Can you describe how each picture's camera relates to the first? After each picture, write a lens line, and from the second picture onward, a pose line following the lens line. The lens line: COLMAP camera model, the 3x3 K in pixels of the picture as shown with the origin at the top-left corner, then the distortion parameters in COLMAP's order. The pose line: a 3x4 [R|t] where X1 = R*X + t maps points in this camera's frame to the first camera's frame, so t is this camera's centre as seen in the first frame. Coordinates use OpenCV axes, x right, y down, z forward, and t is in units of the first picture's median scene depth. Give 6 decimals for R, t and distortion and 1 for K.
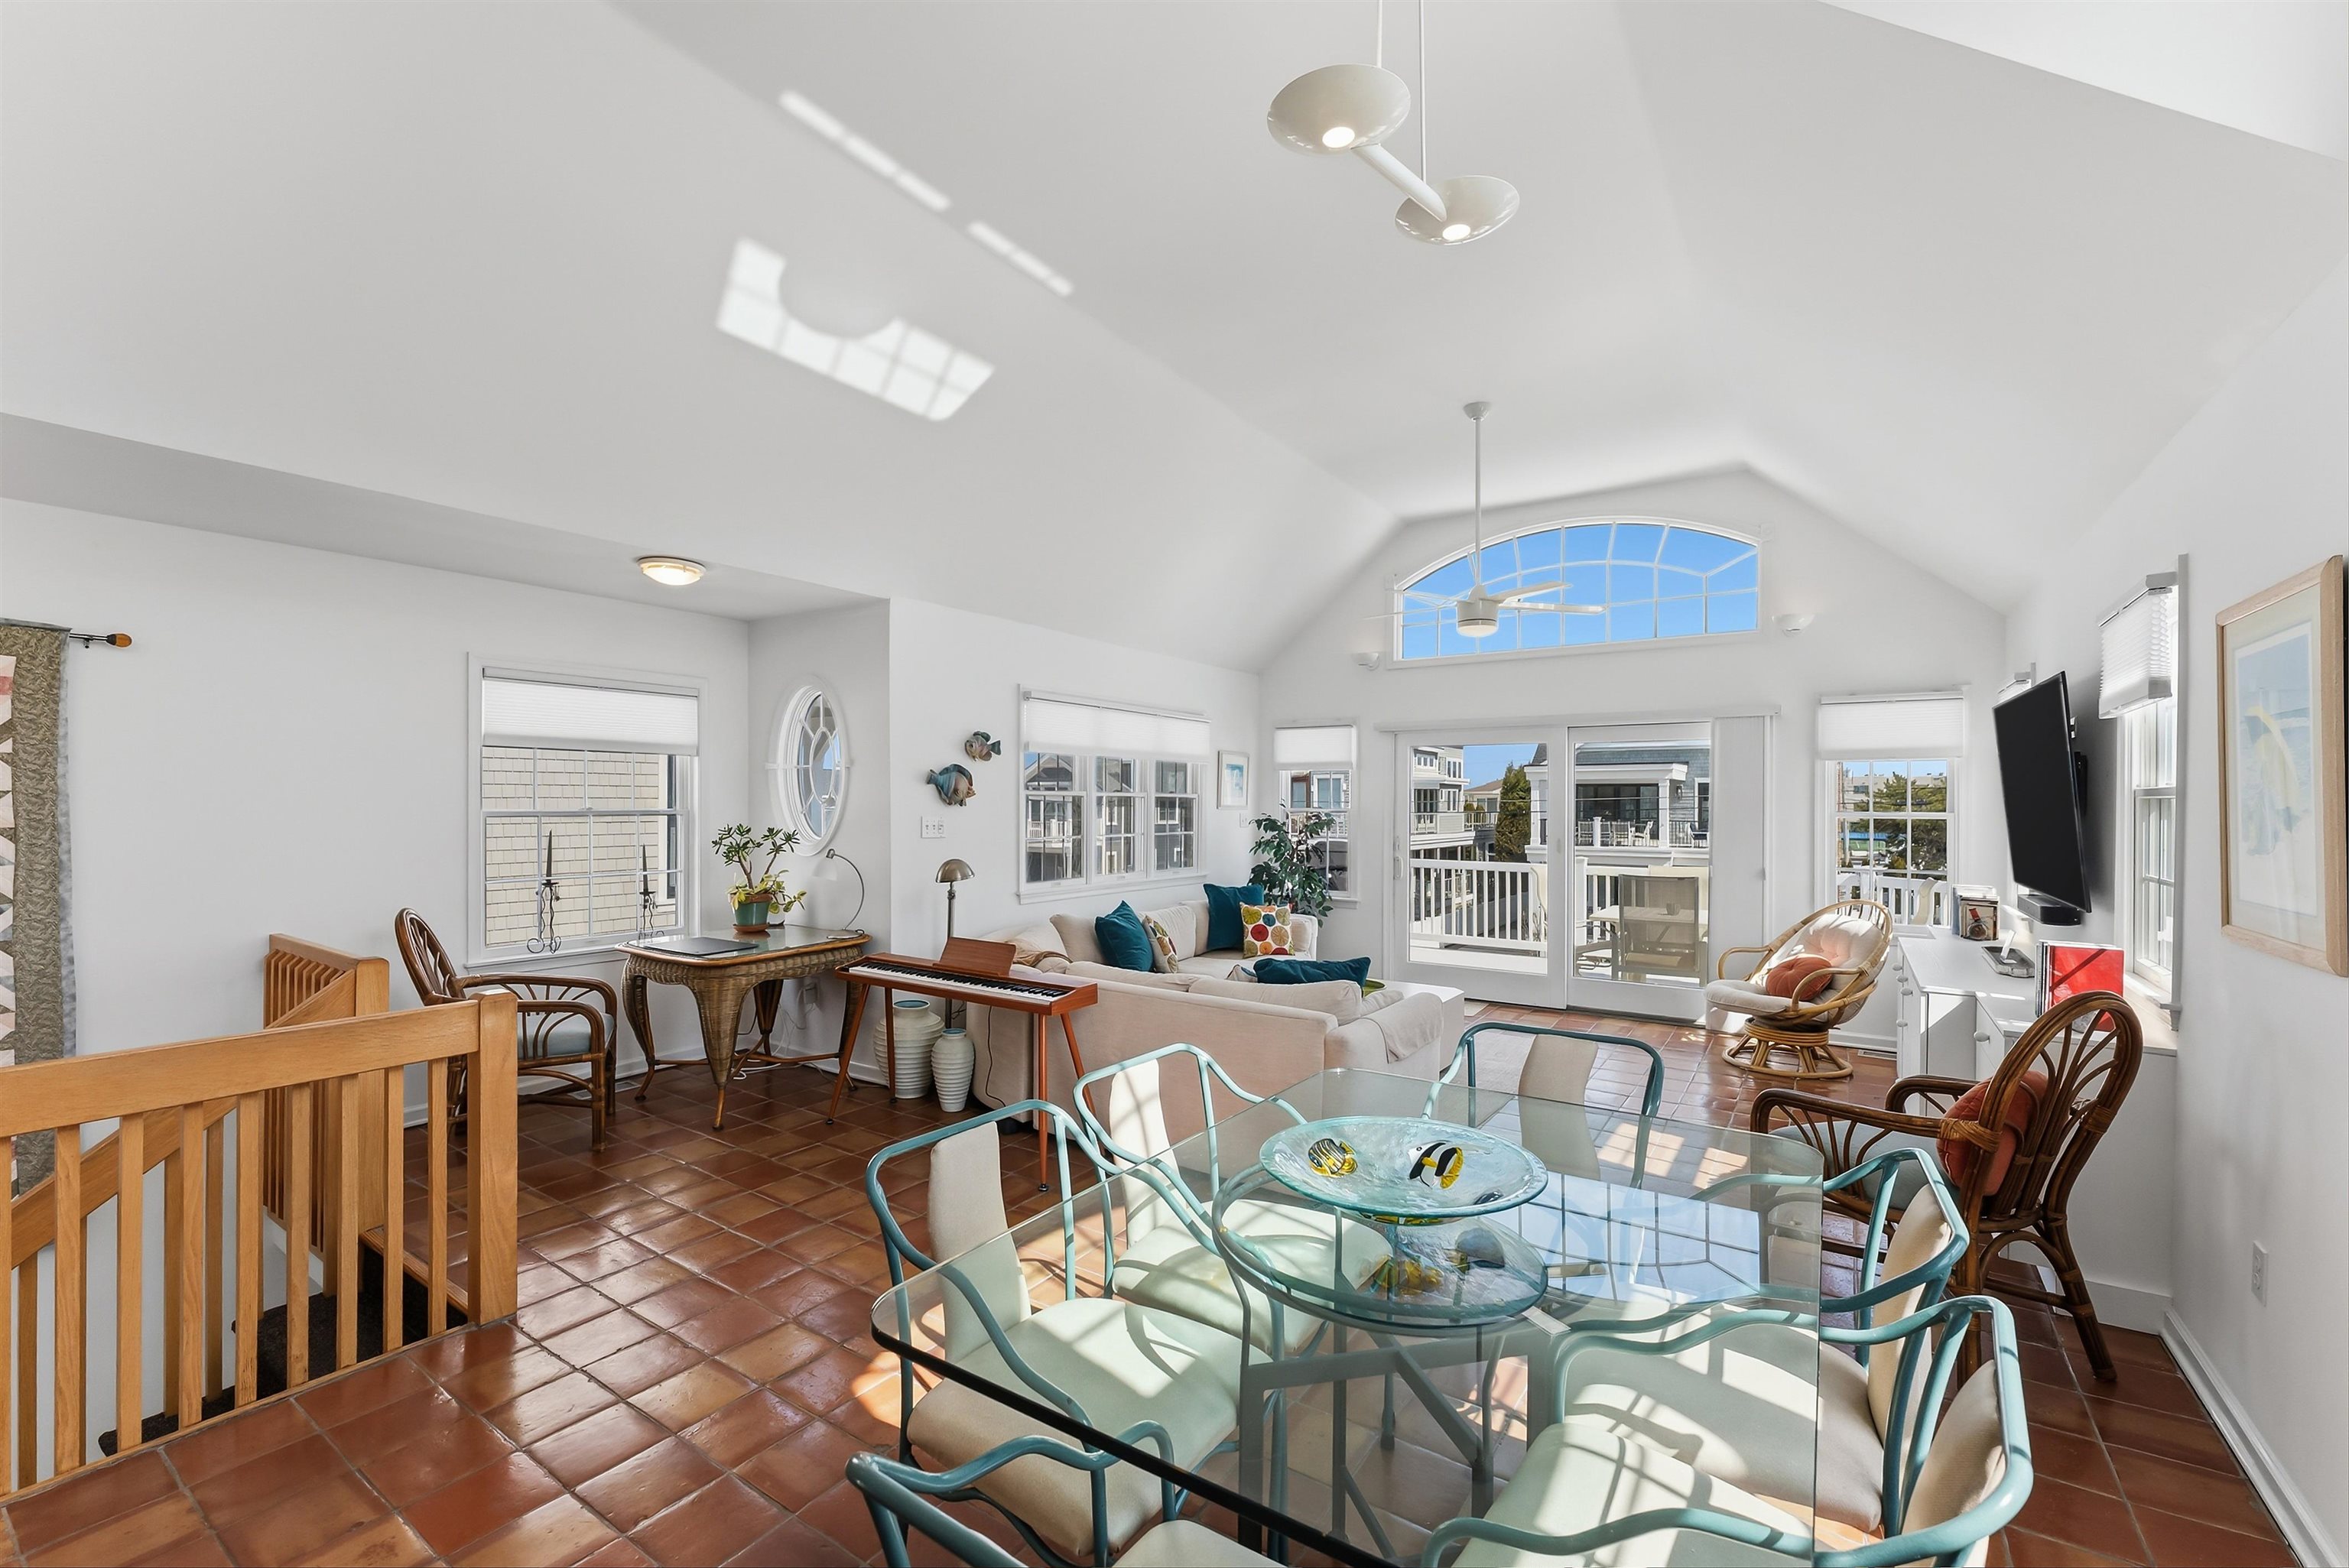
lens RADIAL K [[977.1, 0, 1172.8], [0, 977.1, 793.4], [0, 0, 1]] dist [-0.001921, -0.000101]
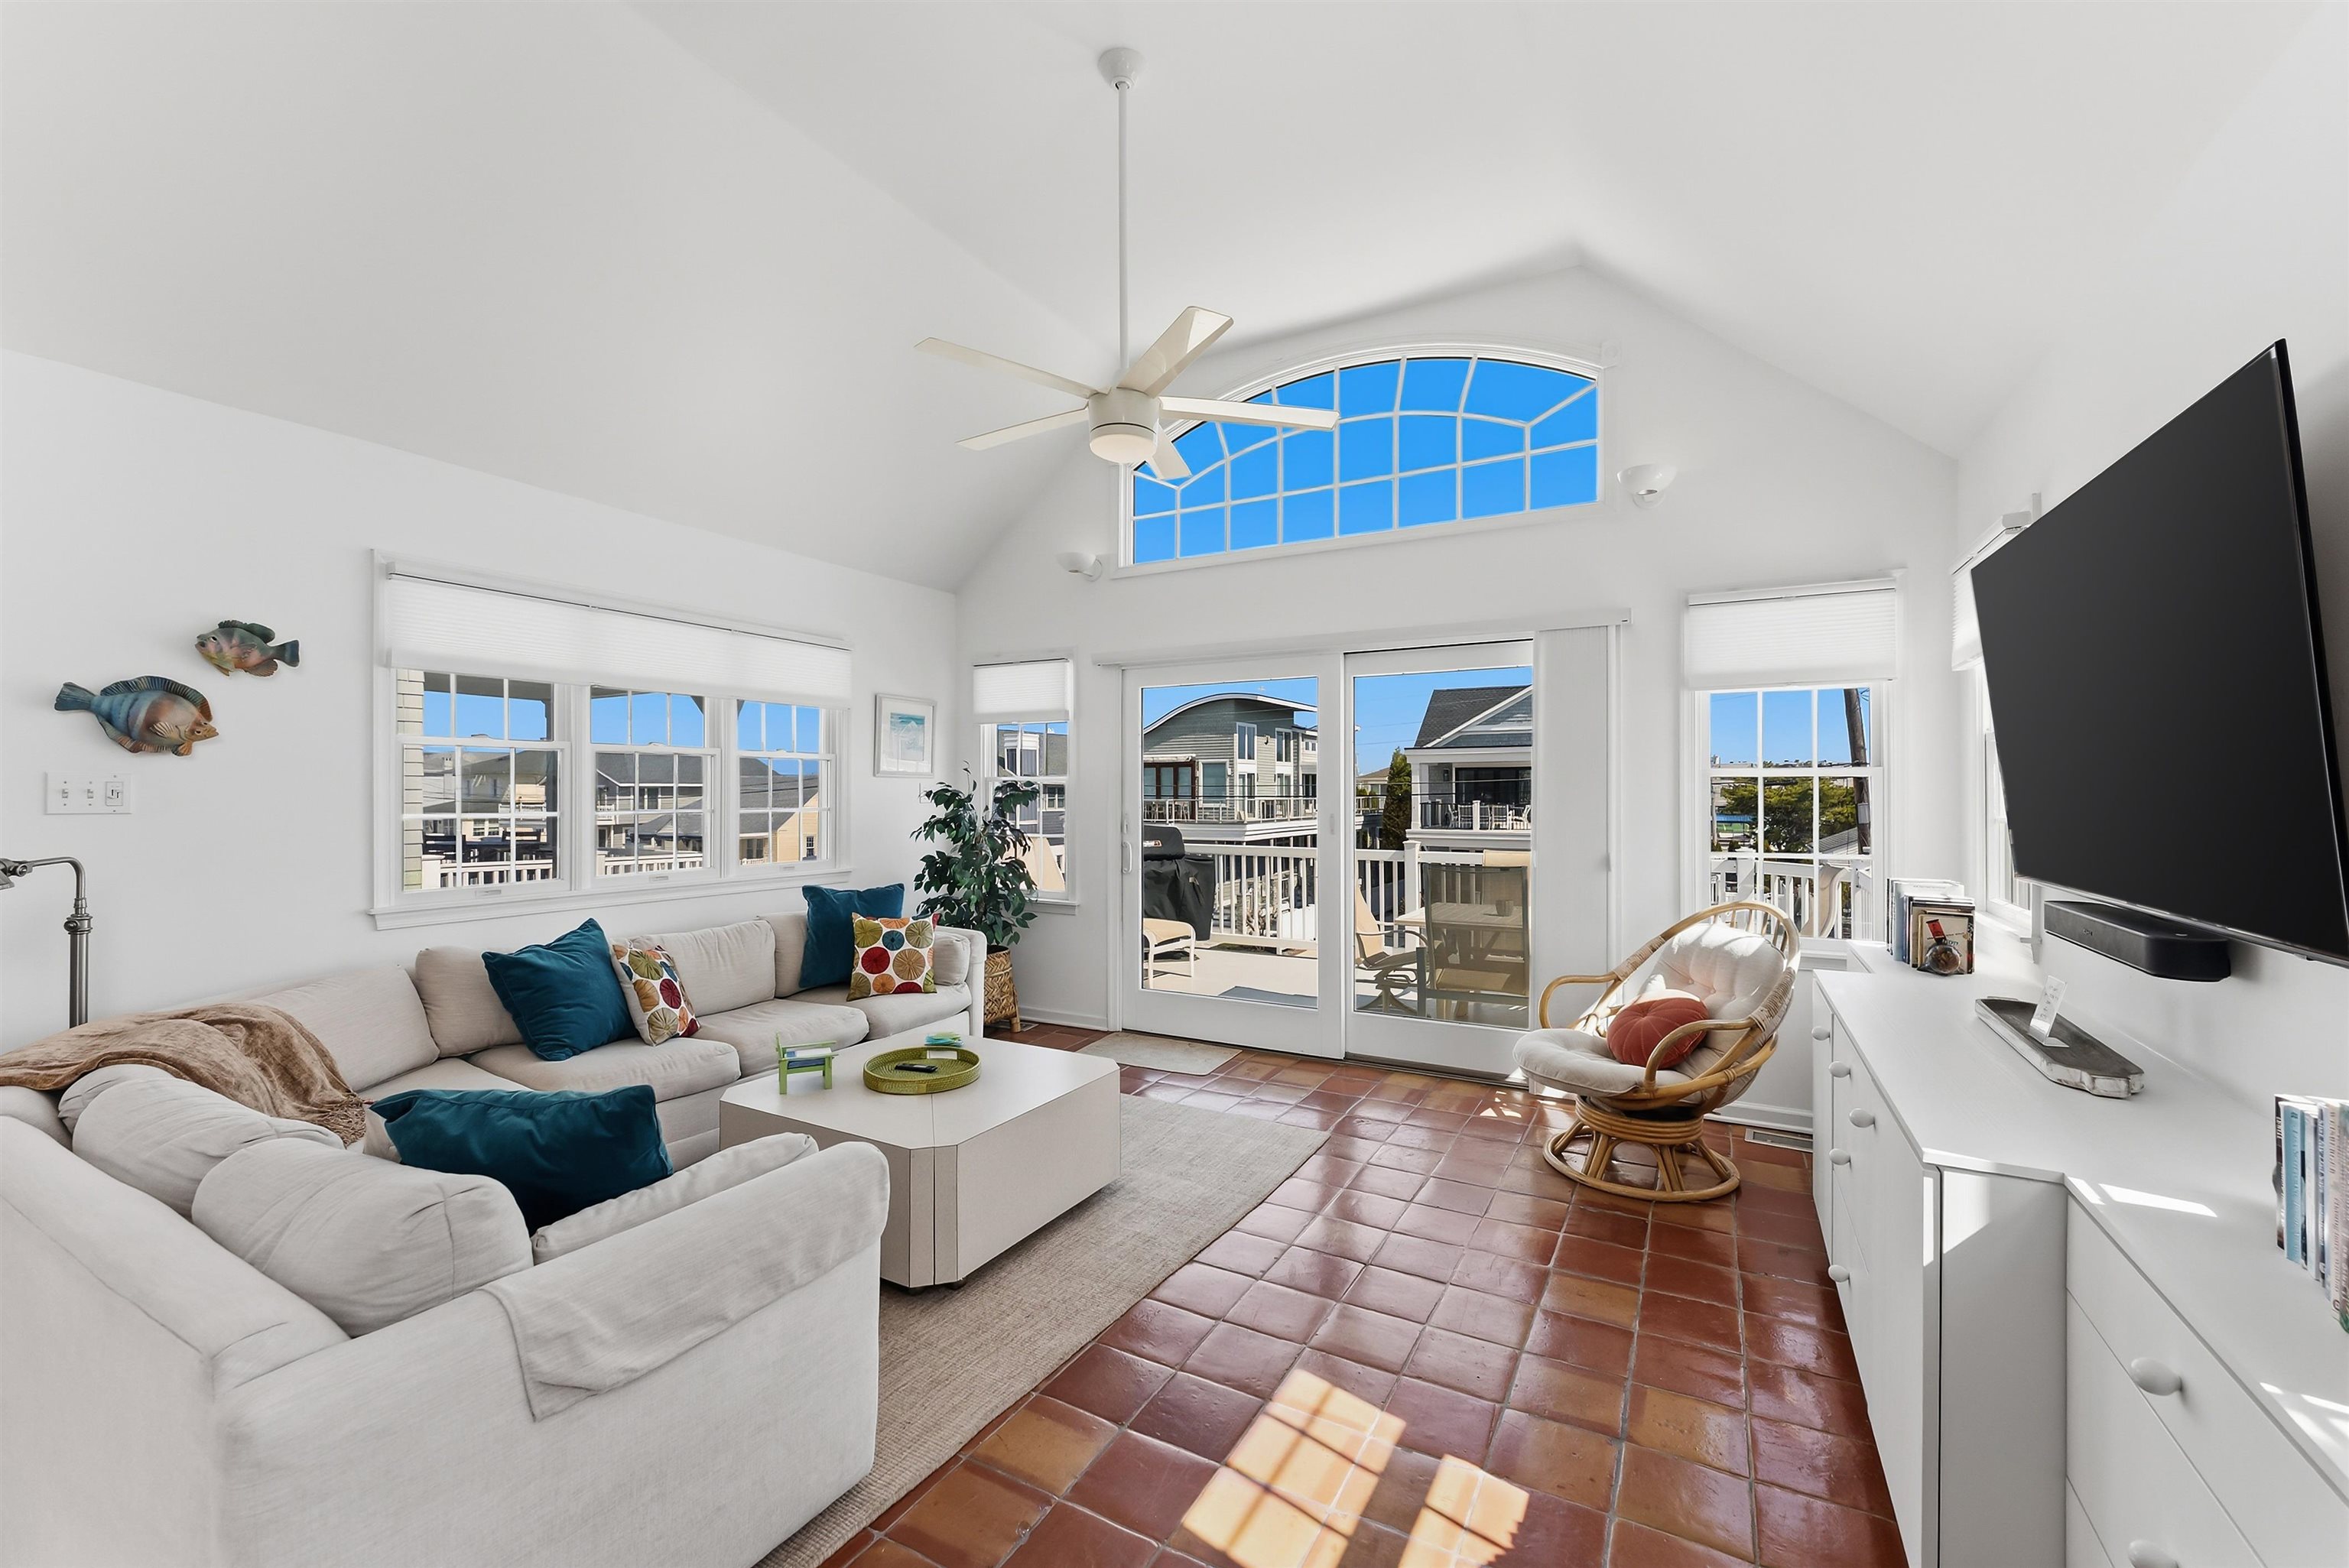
lens RADIAL K [[952.2, 0, 1176.6], [0, 952.2, 778.9], [0, 0, 1]] dist [-0.000881, 0.000105]
pose [[0.995890, -0.003948, 0.090483, 0.257863], [0.004277, 0.999985, -0.003443, 0.027134], [-0.090468, 0.003816, 0.995892, 0.386388]]
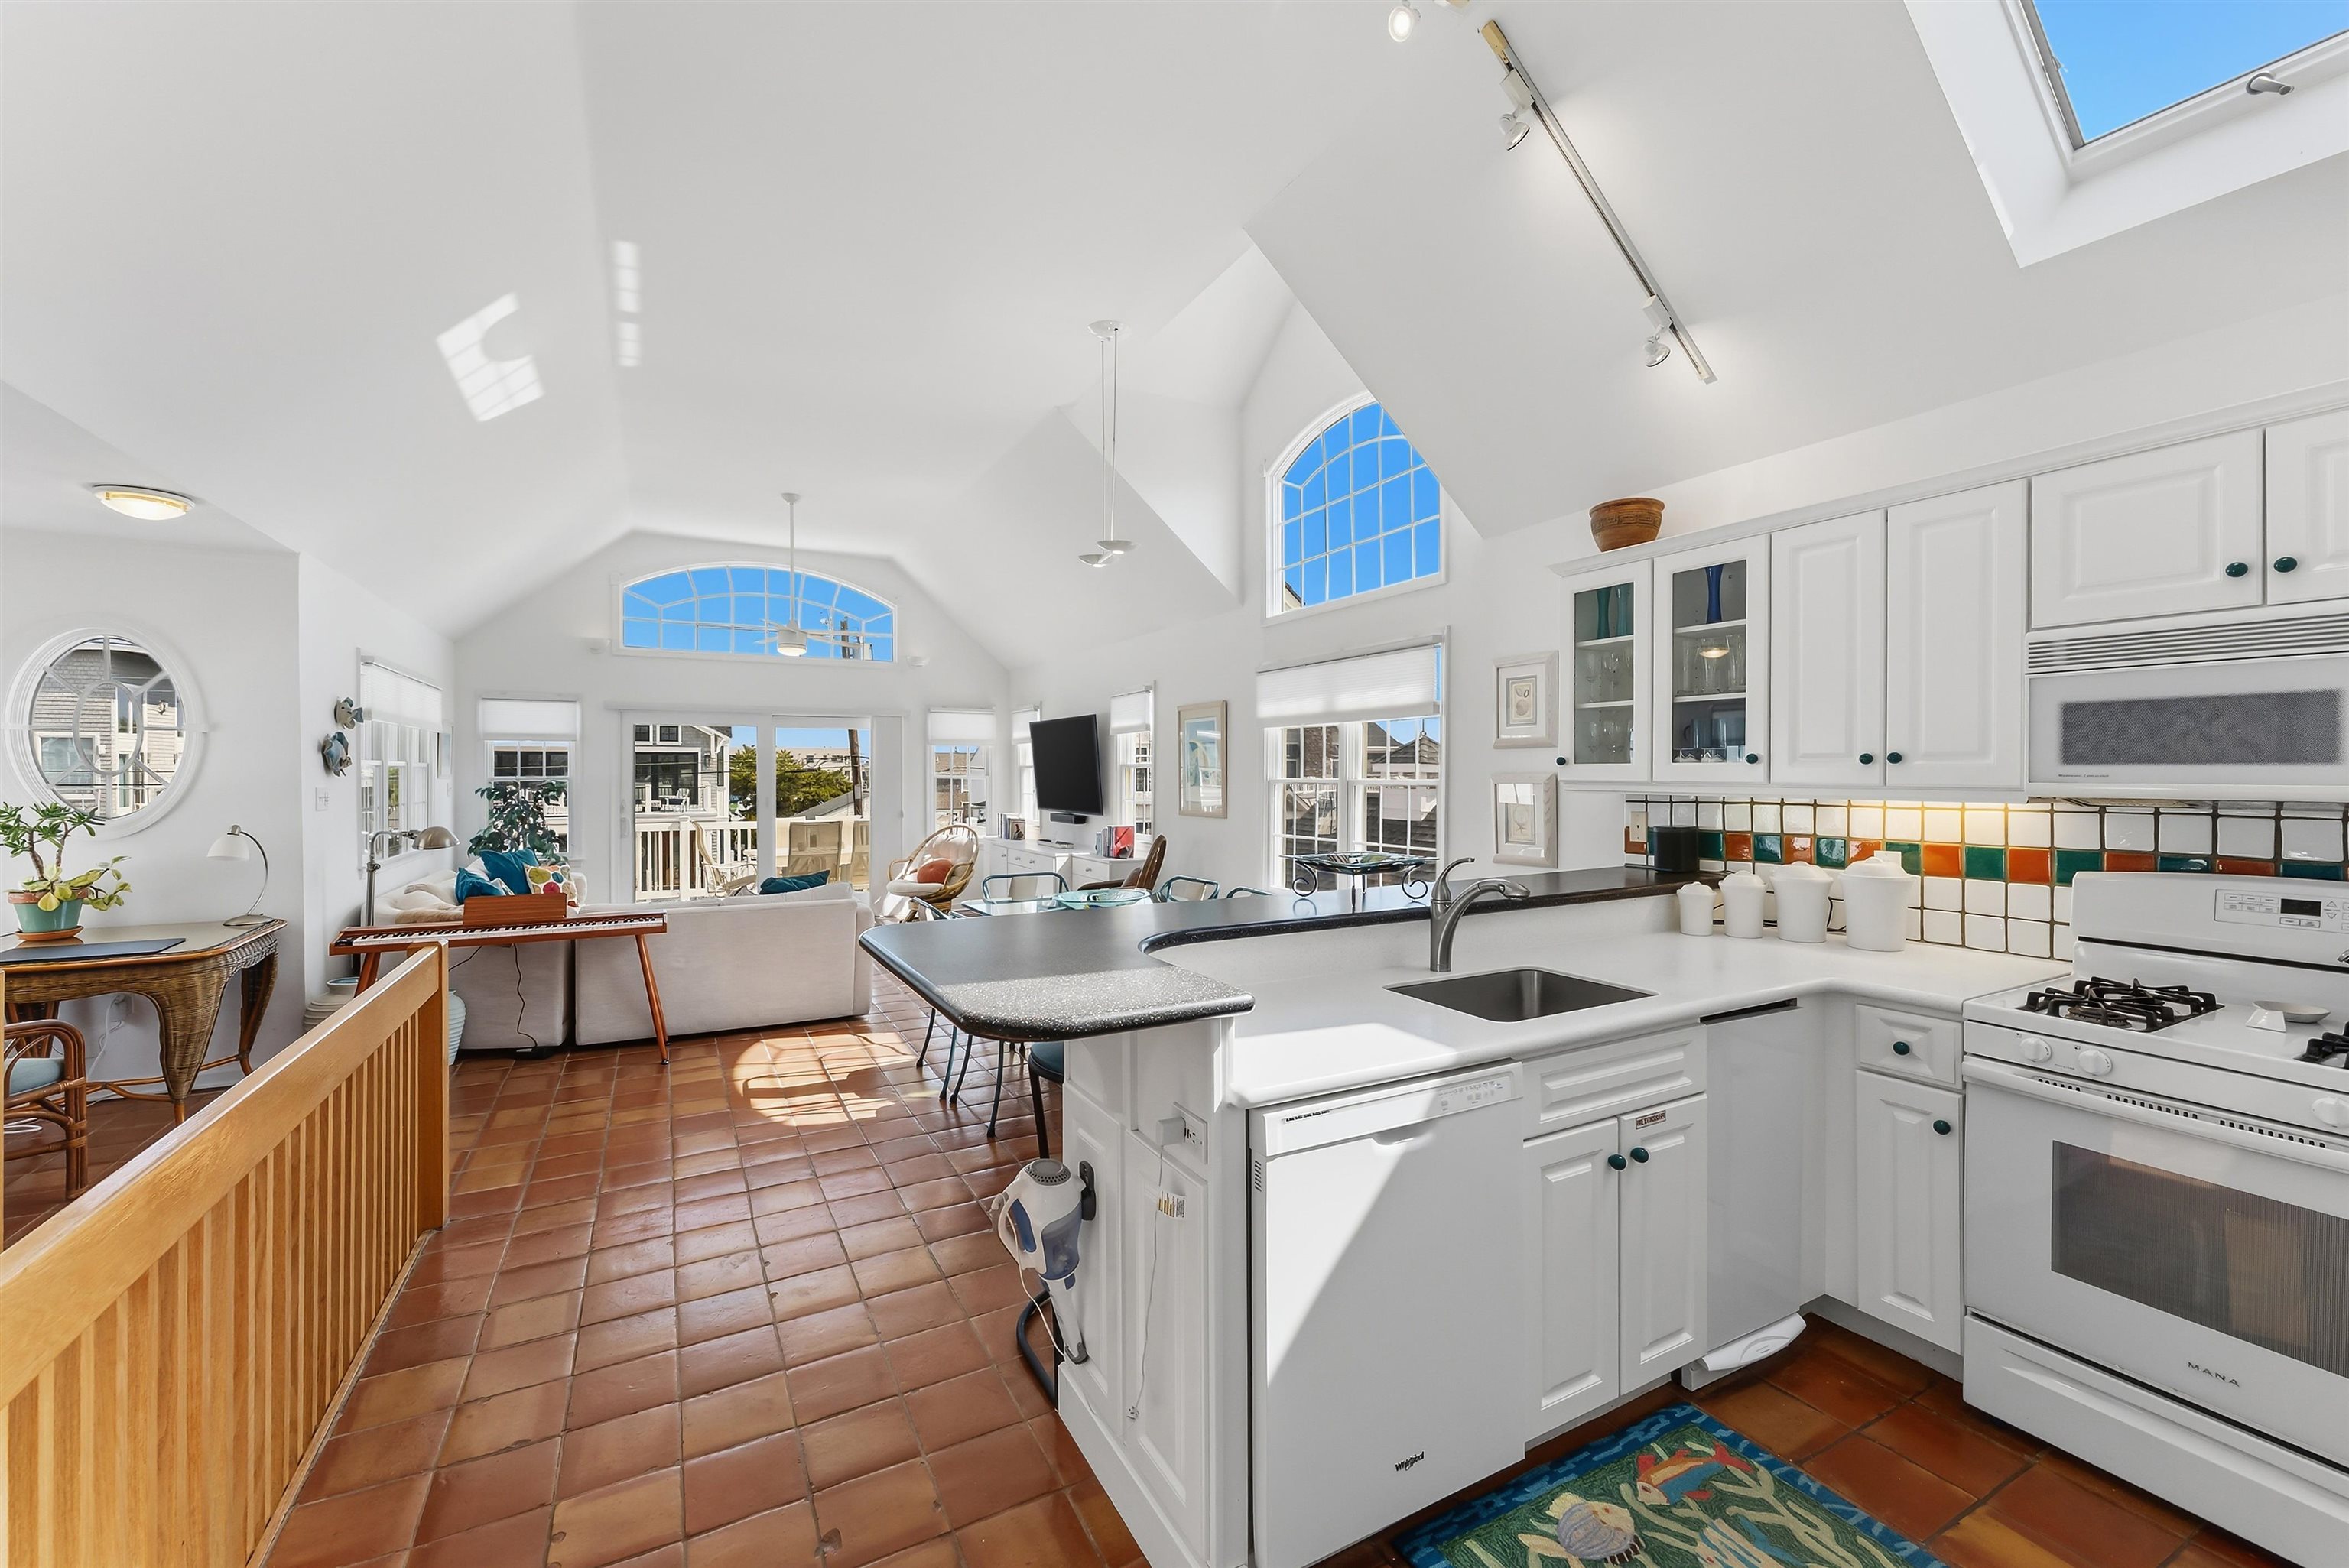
lens RADIAL K [[952.2, 0, 1176.6], [0, 952.2, 778.9], [0, 0, 1]] dist [-0.000881, 0.000105]
pose [[0.456969, -0.011348, 0.889410, -0.604075], [-0.005341, 0.999866, 0.015501, -0.003122], [-0.889467, -0.011834, 0.456846, -0.131818]]
